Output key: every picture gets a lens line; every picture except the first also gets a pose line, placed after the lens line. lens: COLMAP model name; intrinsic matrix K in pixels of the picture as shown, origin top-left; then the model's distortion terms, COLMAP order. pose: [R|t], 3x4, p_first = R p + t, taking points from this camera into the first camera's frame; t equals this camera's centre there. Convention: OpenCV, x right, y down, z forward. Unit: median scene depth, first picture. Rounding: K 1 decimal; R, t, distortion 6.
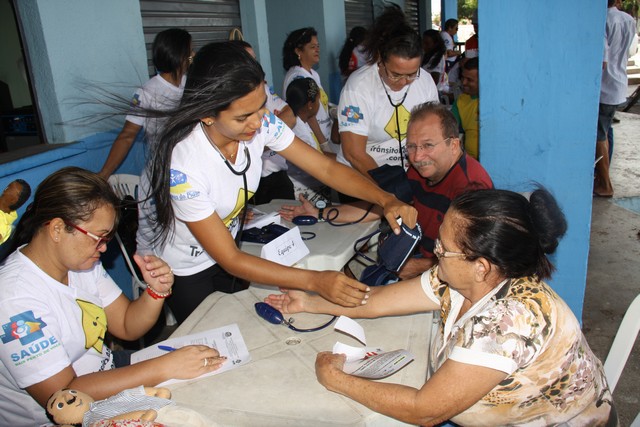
lens RADIAL K [[544.6, 0, 320.0], [0, 544.6, 213.5], [0, 0, 1]] dist [-0.208828, 0.198289]
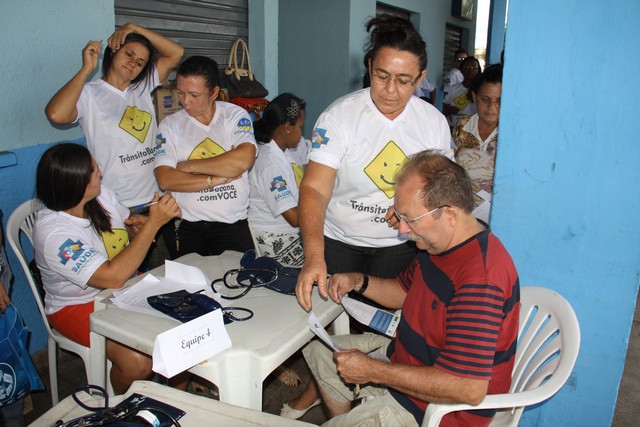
lens RADIAL K [[544.6, 0, 320.0], [0, 544.6, 213.5], [0, 0, 1]] dist [-0.208828, 0.198289]
pose [[0.992075, 0.112400, -0.056161, 0.105401], [-0.114339, 0.992907, -0.032597, -0.083749], [0.052098, 0.038760, 0.997889, 0.242558]]
